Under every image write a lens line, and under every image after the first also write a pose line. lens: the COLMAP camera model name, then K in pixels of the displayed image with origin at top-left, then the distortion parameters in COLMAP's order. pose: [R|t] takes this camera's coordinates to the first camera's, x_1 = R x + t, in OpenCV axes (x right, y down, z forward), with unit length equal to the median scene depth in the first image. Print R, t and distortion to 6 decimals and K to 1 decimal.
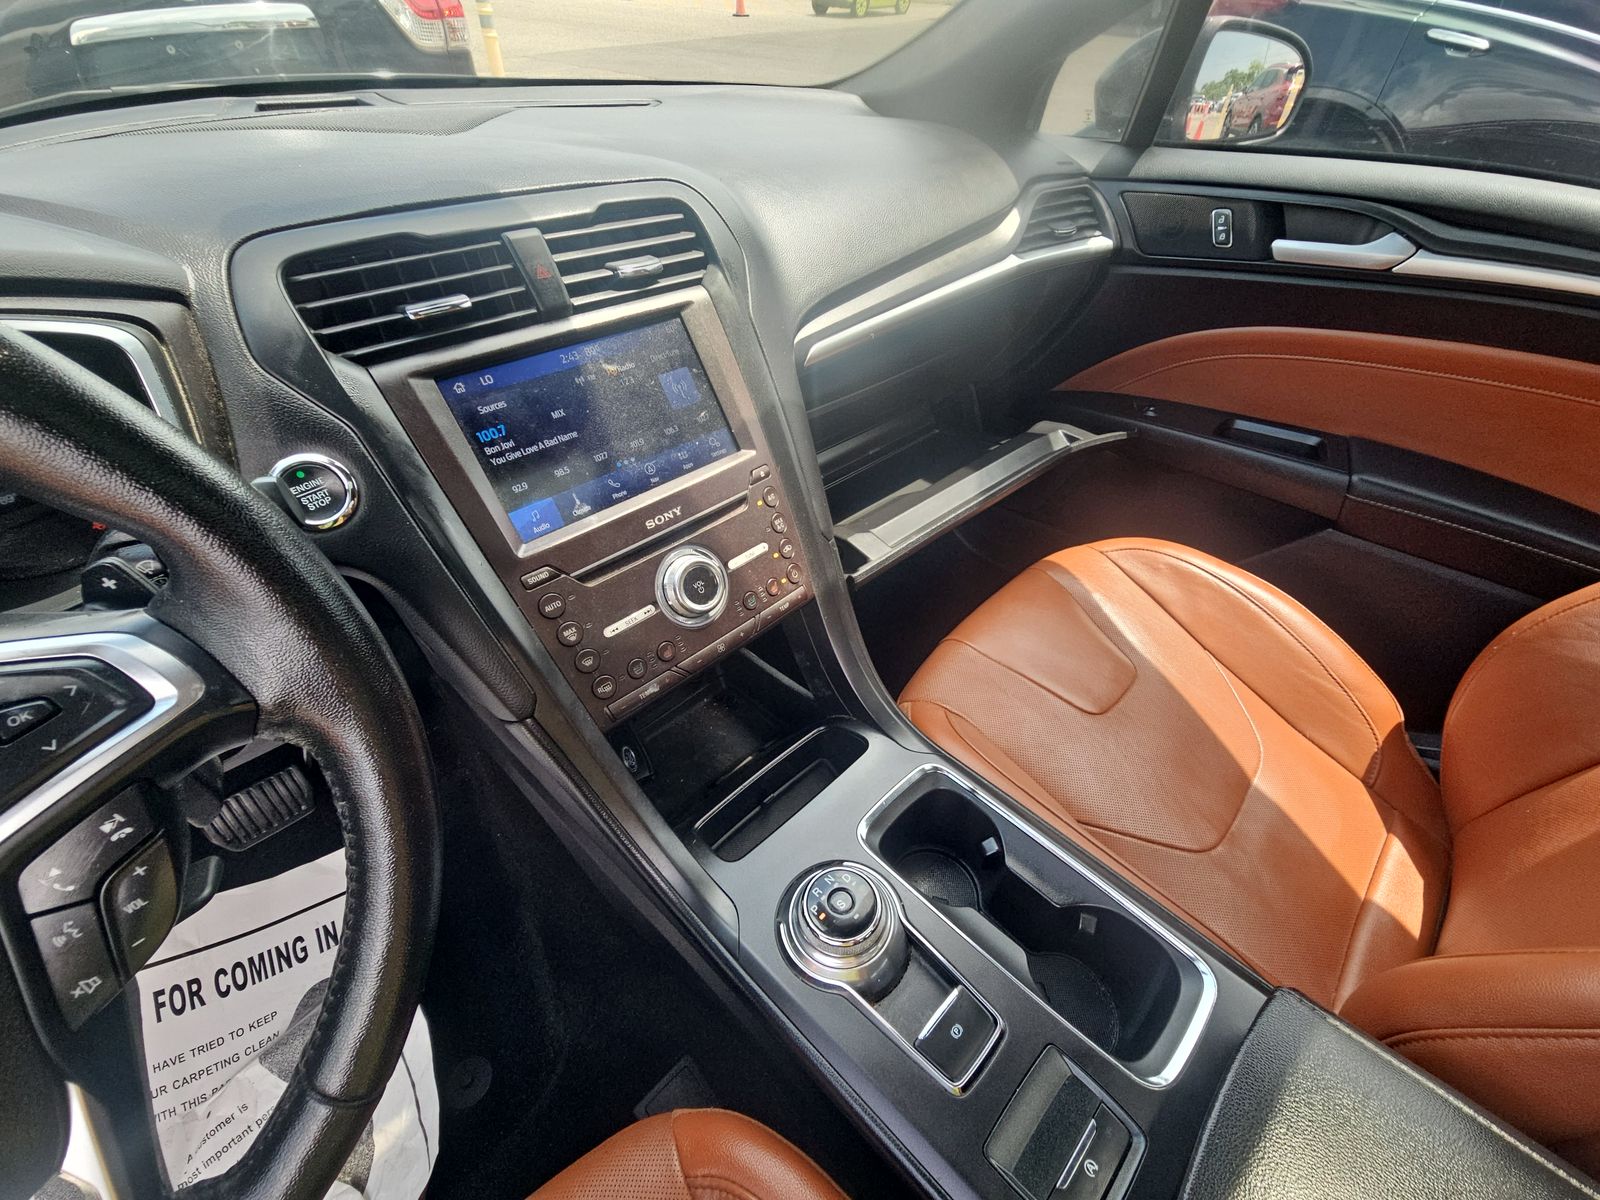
lens RADIAL K [[642.0, 0, 801.8], [0, 642.0, 616.3], [0, 0, 1]] dist [-0.010038, -0.000359]
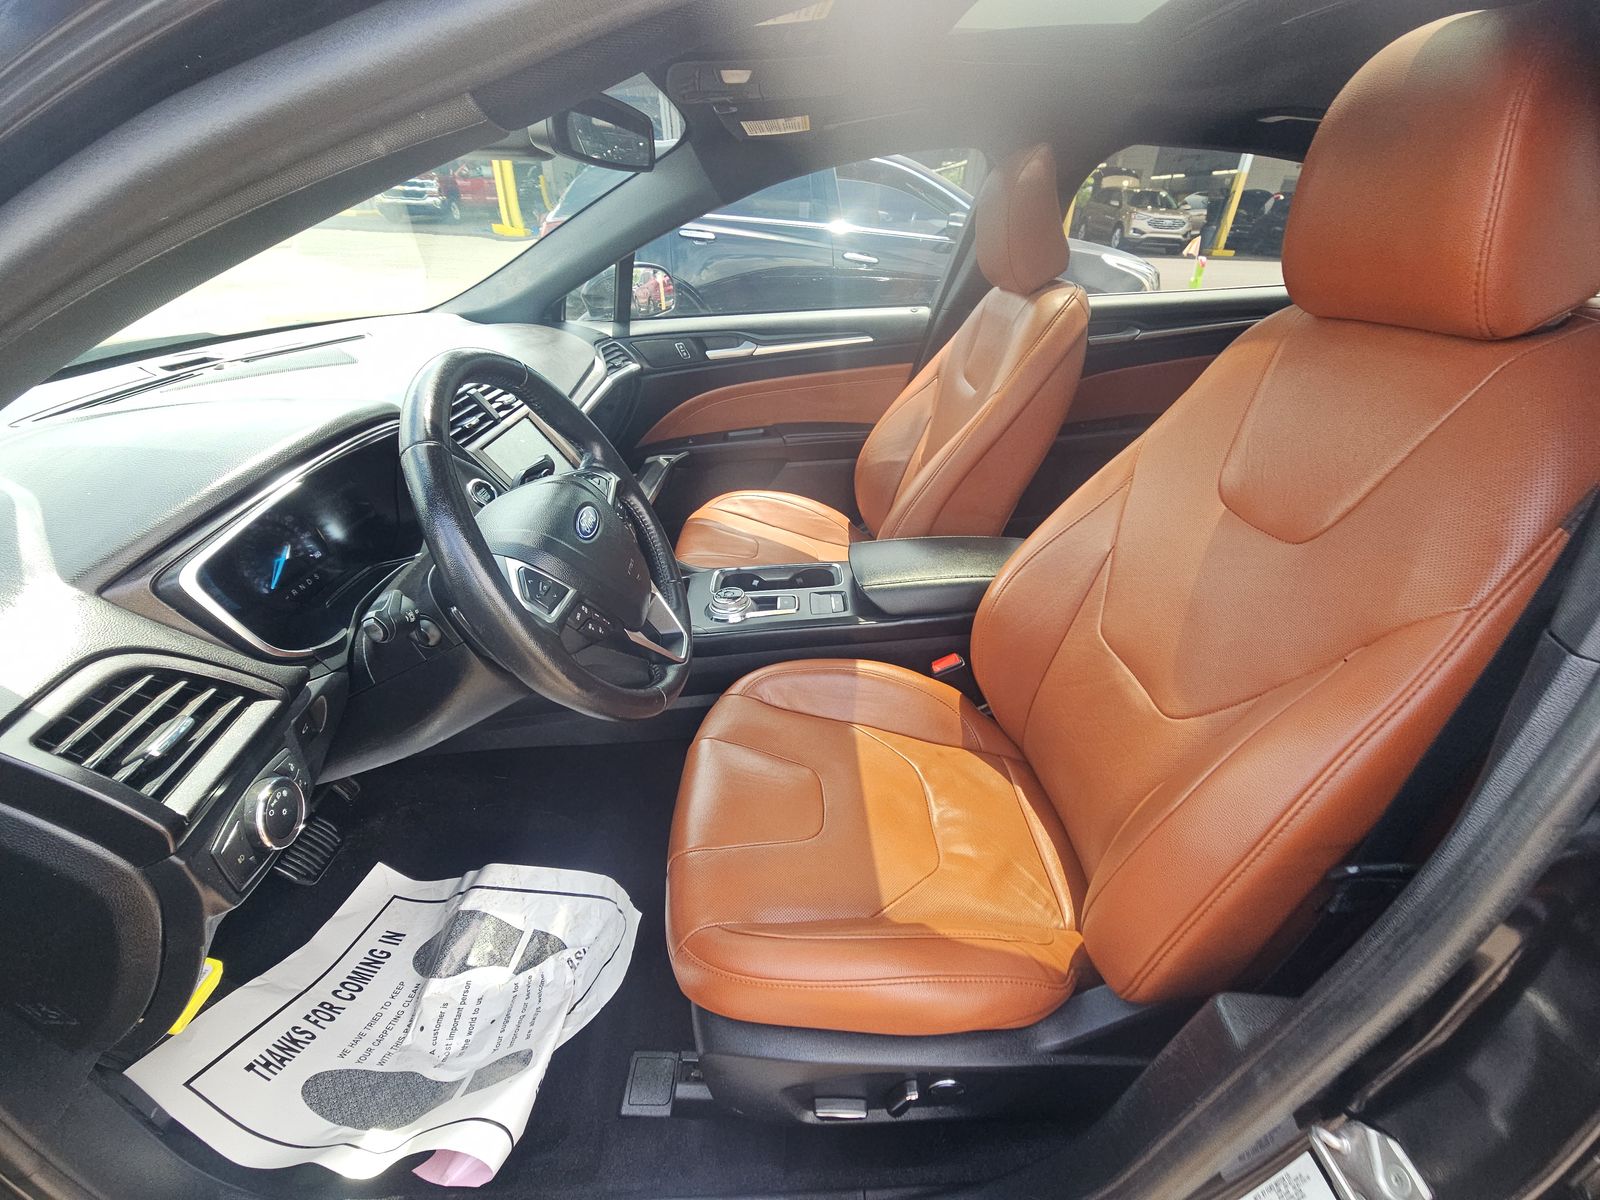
lens RADIAL K [[592.1, 0, 794.0], [0, 592.1, 605.7], [0, 0, 1]] dist [-0.000058, -0.000037]
pose [[0.692057, -0.398998, 0.601546, -0.586998], [0.496538, 0.868003, 0.004488, 0.295132], [-0.523935, 0.295585, 0.798826, -0.505725]]
